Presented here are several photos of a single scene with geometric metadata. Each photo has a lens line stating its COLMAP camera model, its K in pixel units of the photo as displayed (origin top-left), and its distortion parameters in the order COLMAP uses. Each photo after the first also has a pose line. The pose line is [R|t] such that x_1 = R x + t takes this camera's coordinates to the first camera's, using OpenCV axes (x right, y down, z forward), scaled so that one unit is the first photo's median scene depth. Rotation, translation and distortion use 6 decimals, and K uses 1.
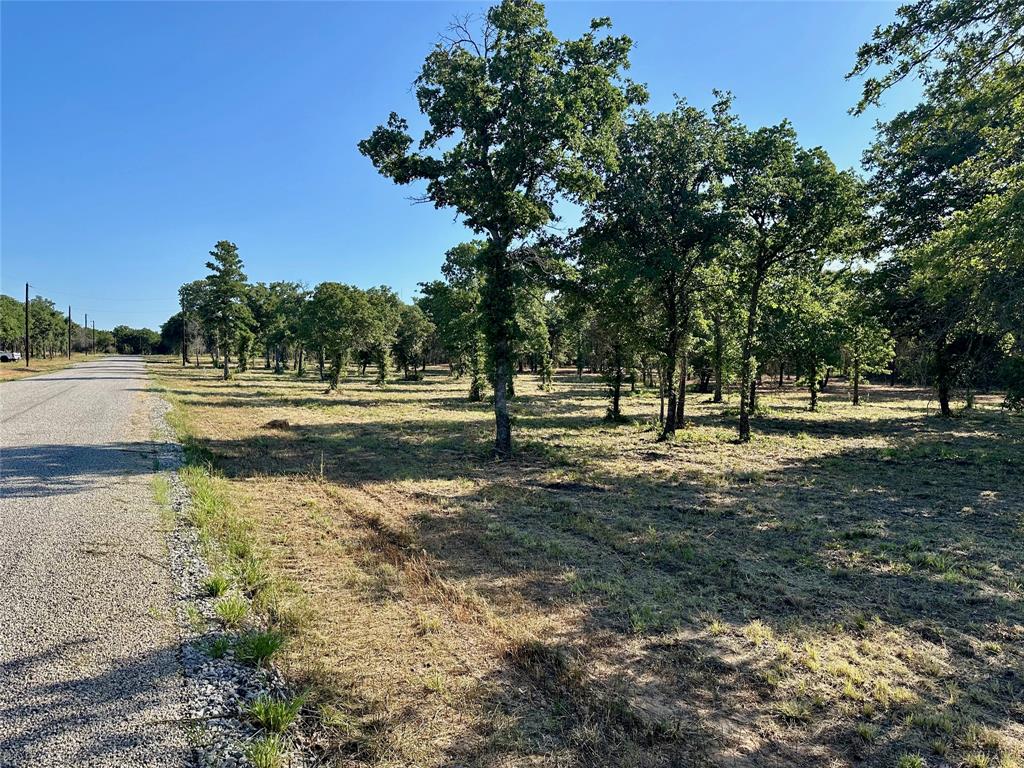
lens RADIAL K [[718.7, 0, 511.8], [0, 718.7, 389.7], [0, 0, 1]] dist [0.044017, -0.060660]
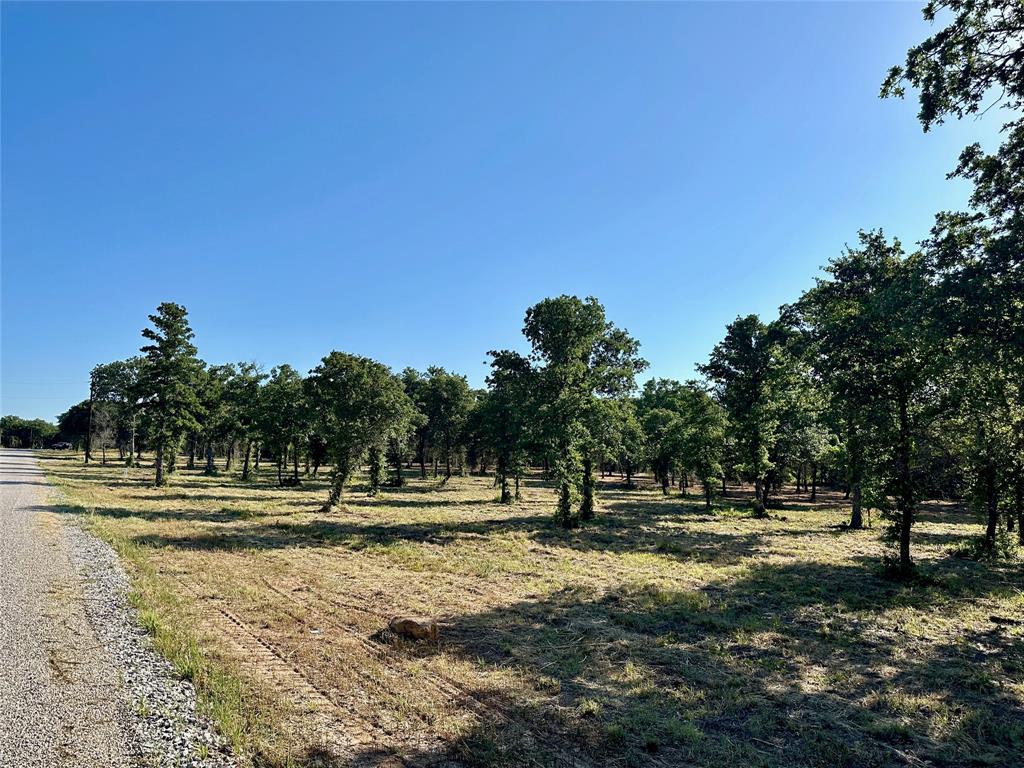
lens RADIAL K [[718.7, 0, 509.8], [0, 718.7, 385.2], [0, 0, 1]] dist [0.044017, -0.060660]
pose [[0.993599, 0.027102, 0.109665, -0.118924], [-0.010928, 0.989300, -0.145483, -0.011071], [-0.112434, 0.143353, 0.983264, 0.212204]]
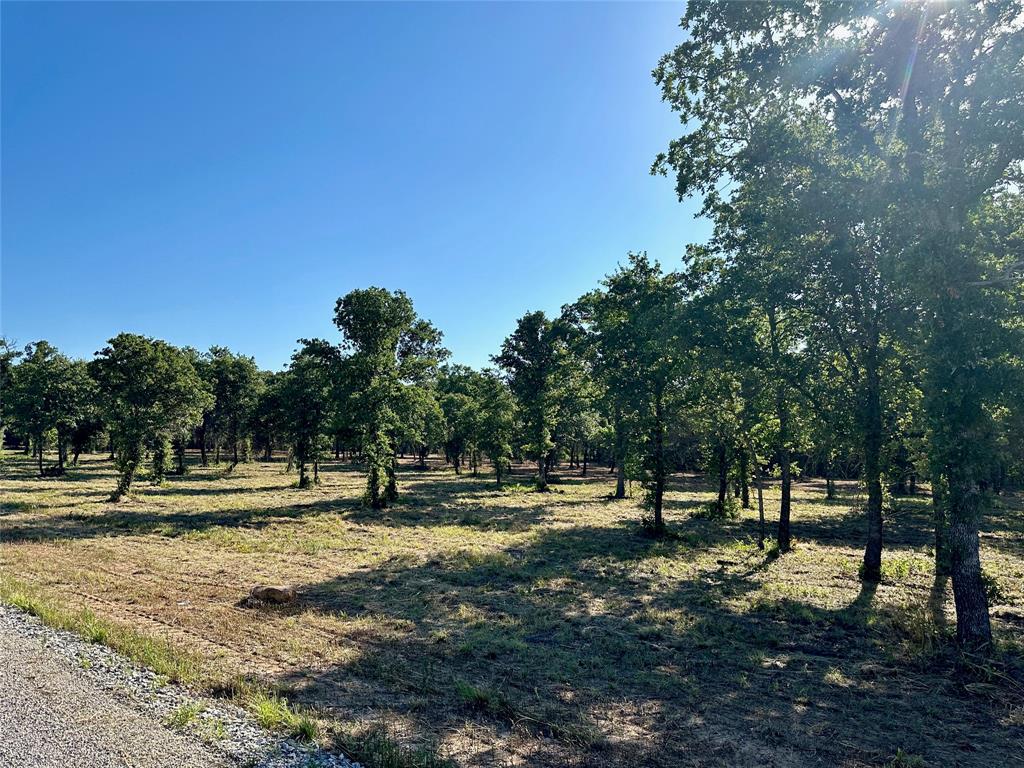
lens RADIAL K [[718.7, 0, 508.9], [0, 718.7, 383.0], [0, 0, 1]] dist [0.044017, -0.060660]
pose [[0.919079, 0.034877, 0.392528, -0.139596], [0.014998, 0.992259, -0.123280, -0.010651], [-0.393789, 0.119191, 0.911441, 0.183550]]
